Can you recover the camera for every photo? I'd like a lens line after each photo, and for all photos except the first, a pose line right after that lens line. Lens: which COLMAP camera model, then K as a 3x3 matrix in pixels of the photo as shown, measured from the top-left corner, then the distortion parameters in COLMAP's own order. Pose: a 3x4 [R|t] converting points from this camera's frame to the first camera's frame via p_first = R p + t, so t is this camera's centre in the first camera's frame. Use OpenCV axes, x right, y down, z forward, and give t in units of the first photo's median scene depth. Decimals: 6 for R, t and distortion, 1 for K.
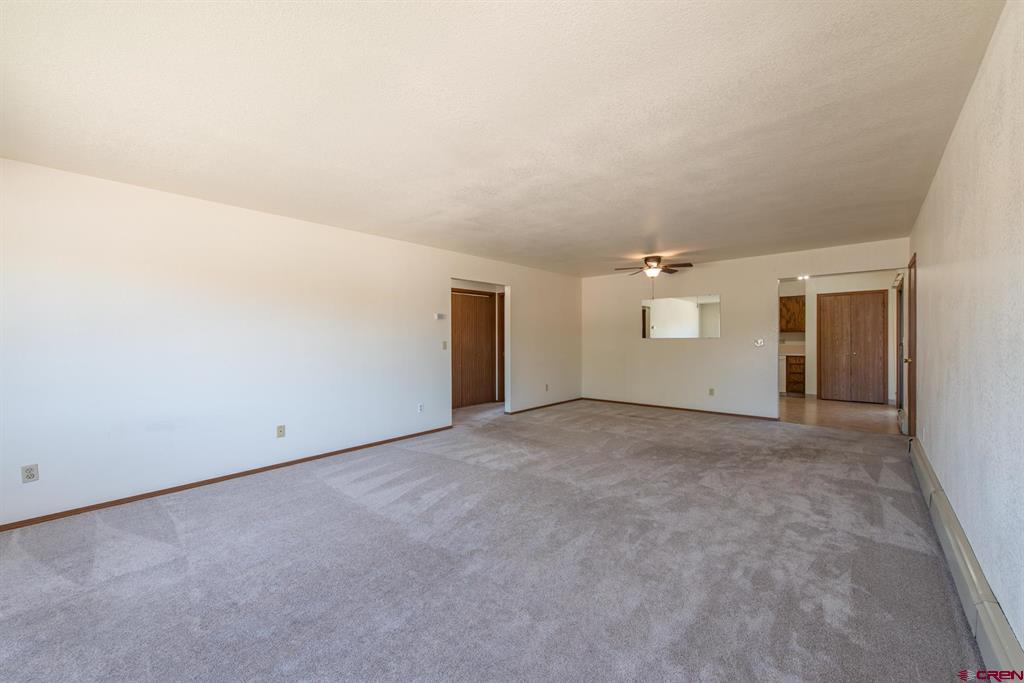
lens RADIAL K [[404.3, 0, 507.5], [0, 404.3, 339.9], [0, 0, 1]] dist [0.013392, -0.003351]
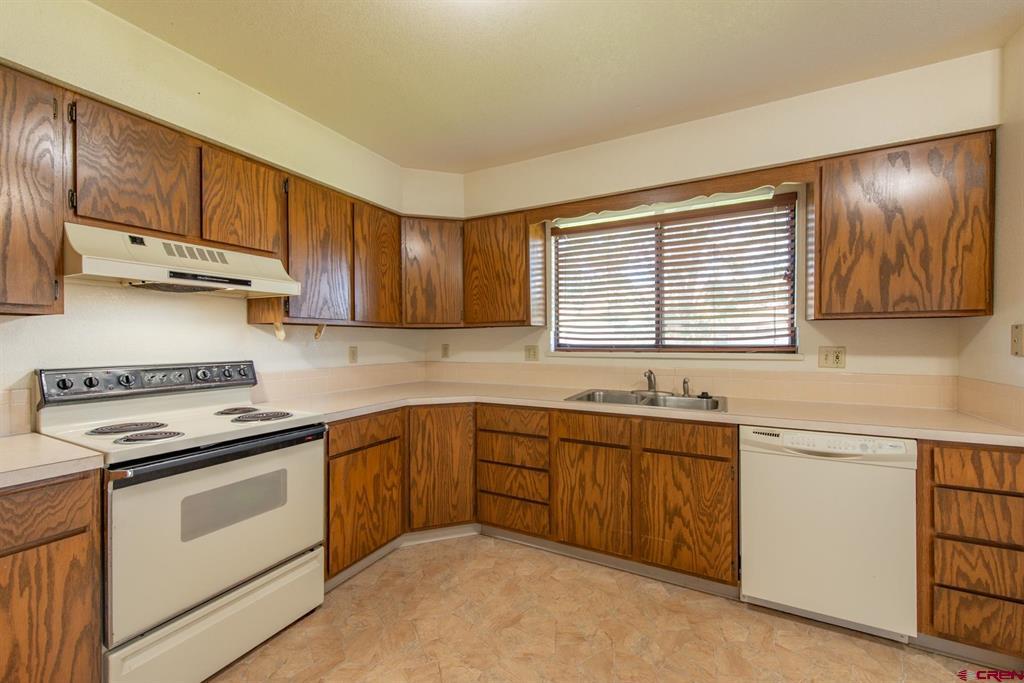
lens RADIAL K [[404.3, 0, 510.7], [0, 404.3, 340.9], [0, 0, 1]] dist [0.013392, -0.003351]
pose [[0.970315, -0.002022, 0.241836, 0.484067], [0.001715, 0.999997, 0.001481, -0.007421], [-0.241838, -0.001022, 0.970316, 0.910878]]
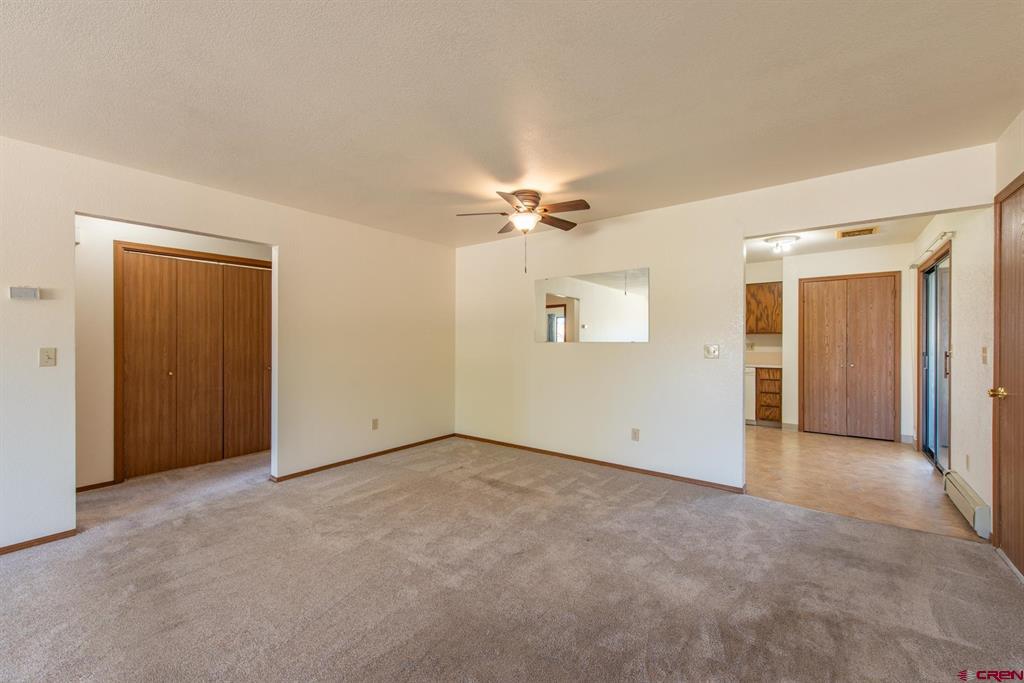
lens RADIAL K [[418.0, 0, 507.8], [0, 418.0, 340.6], [0, 0, 1]] dist [0.010719, -0.000558]
pose [[0.997483, 0.004853, 0.070744, 0.221042], [-0.004744, 0.999987, -0.001710, -0.004300], [-0.070751, 0.001370, 0.997493, 0.328196]]
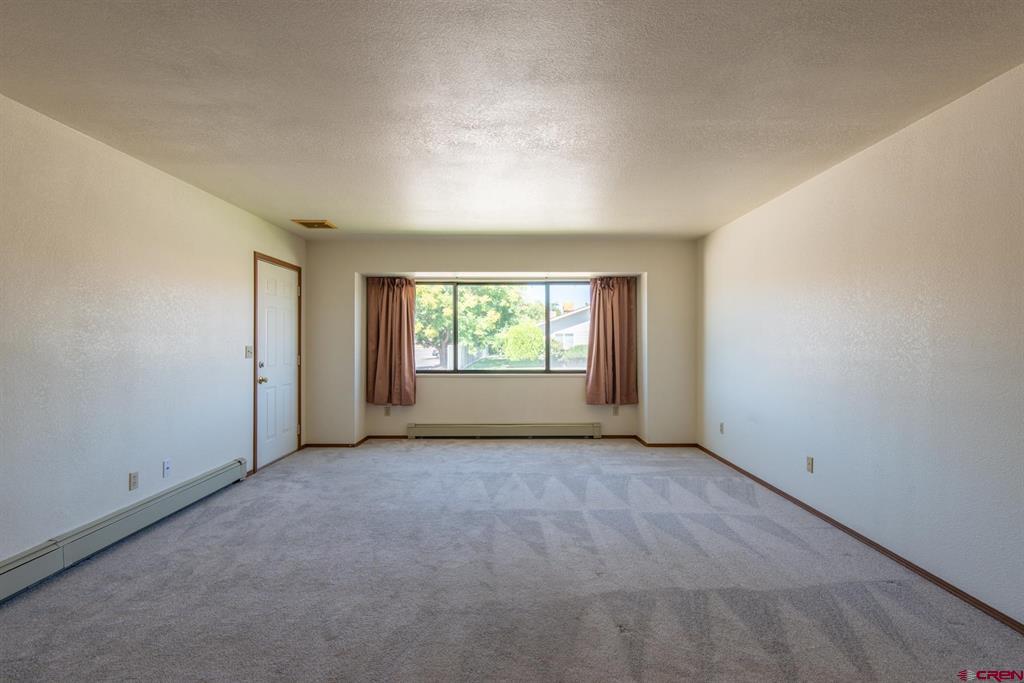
lens RADIAL K [[506.0, 0, 510.0], [0, 506.0, 335.9], [0, 0, 1]] dist [0.011824, -0.001046]
pose [[-0.749940, -0.000079, -0.661506, 0.235914], [0.001167, 0.999998, -0.001443, -0.005902], [0.661505, -0.001854, -0.749938, 0.654313]]
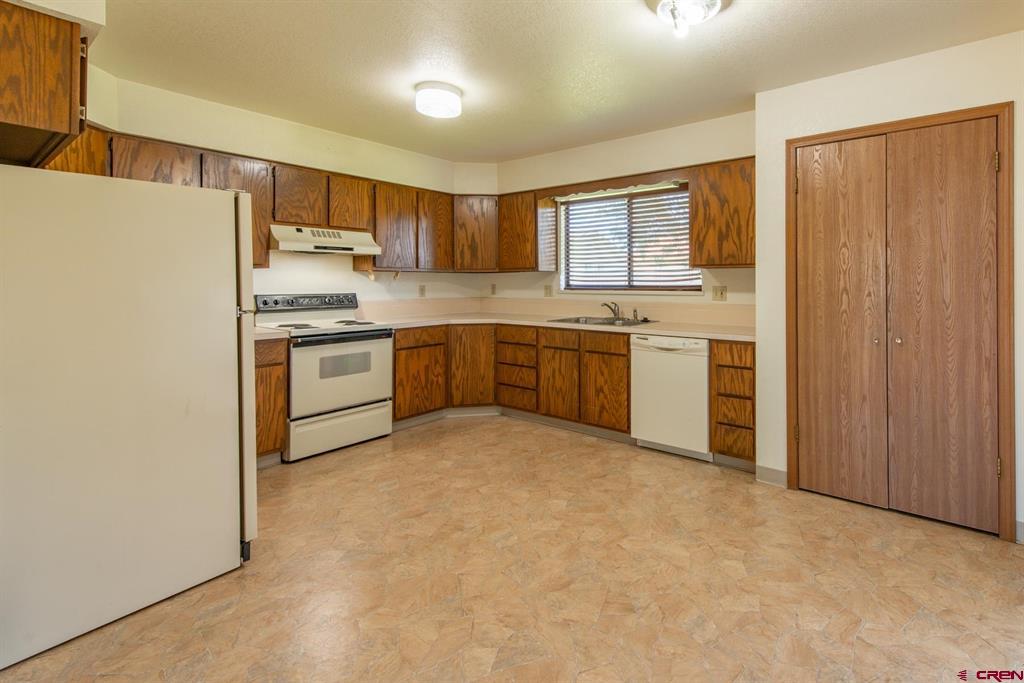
lens RADIAL K [[477.5, 0, 587.3], [0, 477.5, 279.3], [0, 0, 1]] dist [0.013892, -0.001121]
pose [[0.994633, 0.002021, 0.103450, 0.581039], [-0.001493, 0.999985, -0.005178, -0.007004], [-0.103459, 0.004996, 0.994621, 0.666324]]
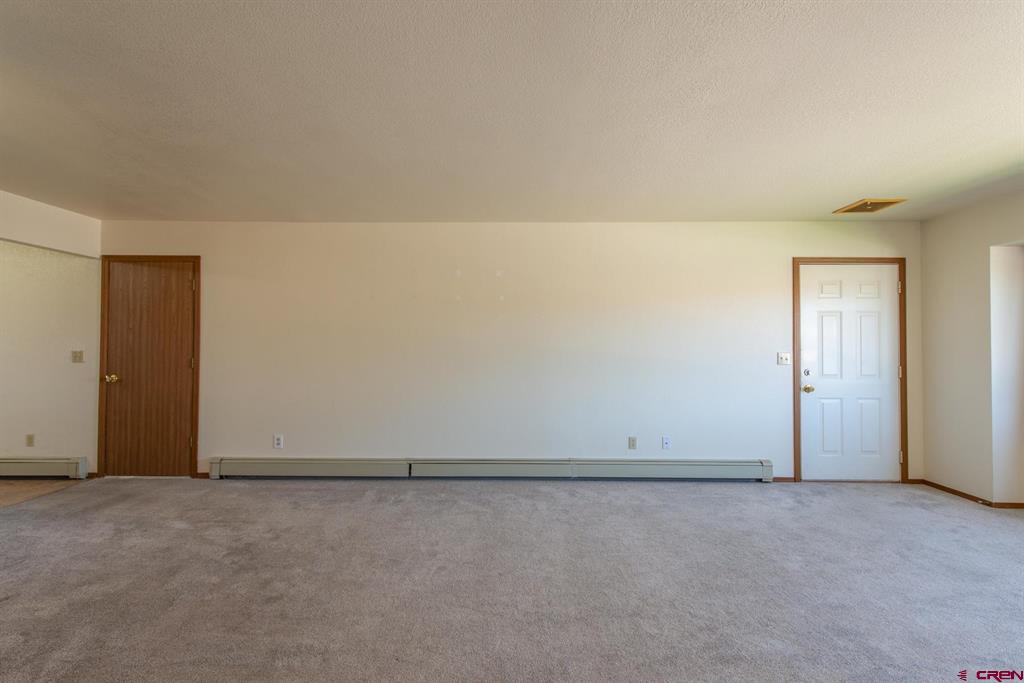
lens RADIAL K [[418.0, 0, 509.3], [0, 418.0, 341.2], [0, 0, 1]] dist [0.010719, -0.000558]
pose [[-0.657891, 0.013701, 0.752988, -0.087906], [0.004521, 0.999888, -0.014244, -0.003286], [-0.753099, -0.005967, -0.657880, 0.578051]]
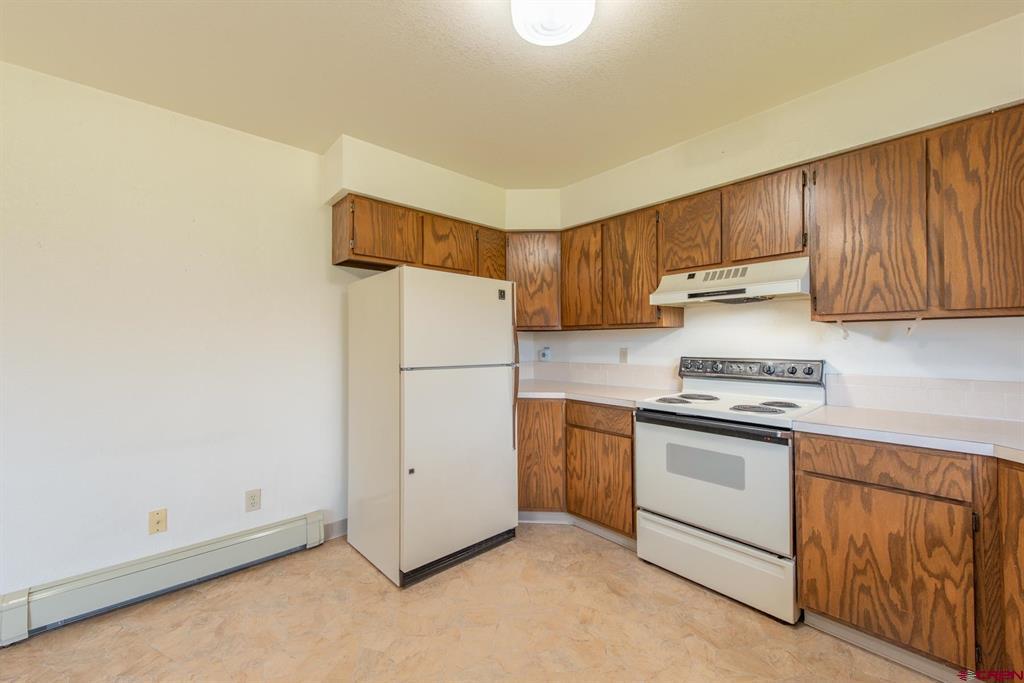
lens RADIAL K [[404.3, 0, 514.0], [0, 404.3, 340.7], [0, 0, 1]] dist [0.013392, -0.003351]
pose [[-0.101117, -0.003606, -0.994868, 0.669256], [0.003663, 0.999985, -0.003996, -0.006759], [0.994868, -0.004049, -0.101102, 1.041686]]
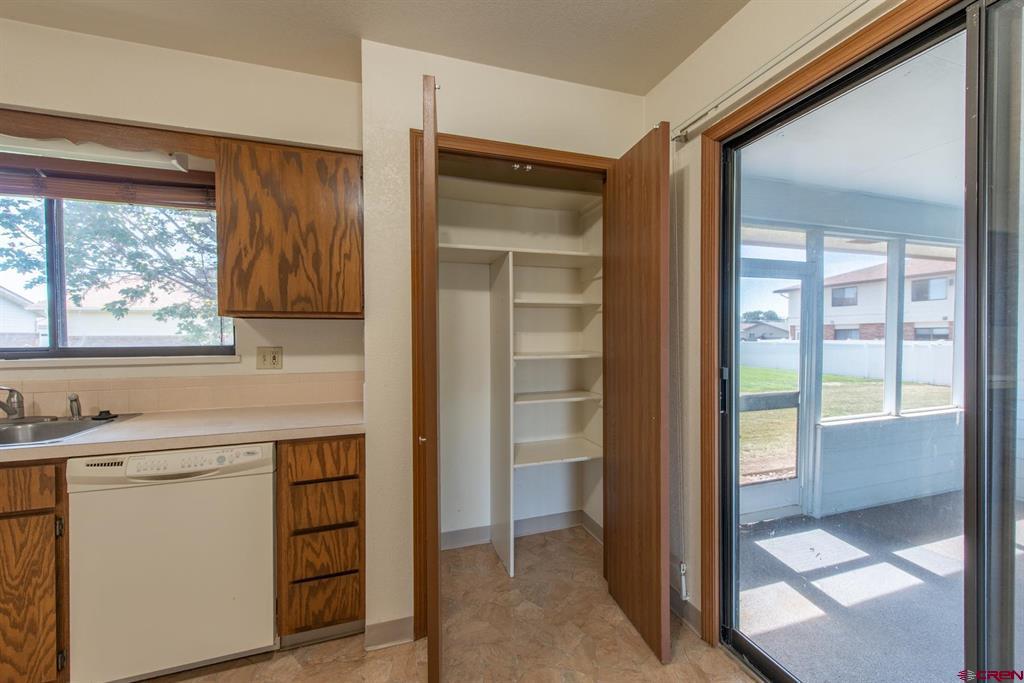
lens RADIAL K [[404.3, 0, 514.2], [0, 404.3, 340.8], [0, 0, 1]] dist [0.013392, -0.003351]
pose [[0.496626, -0.008669, 0.867922, 0.612893], [0.006182, 0.999960, 0.006450, -0.007299], [-0.867943, 0.002163, 0.496659, 0.860225]]
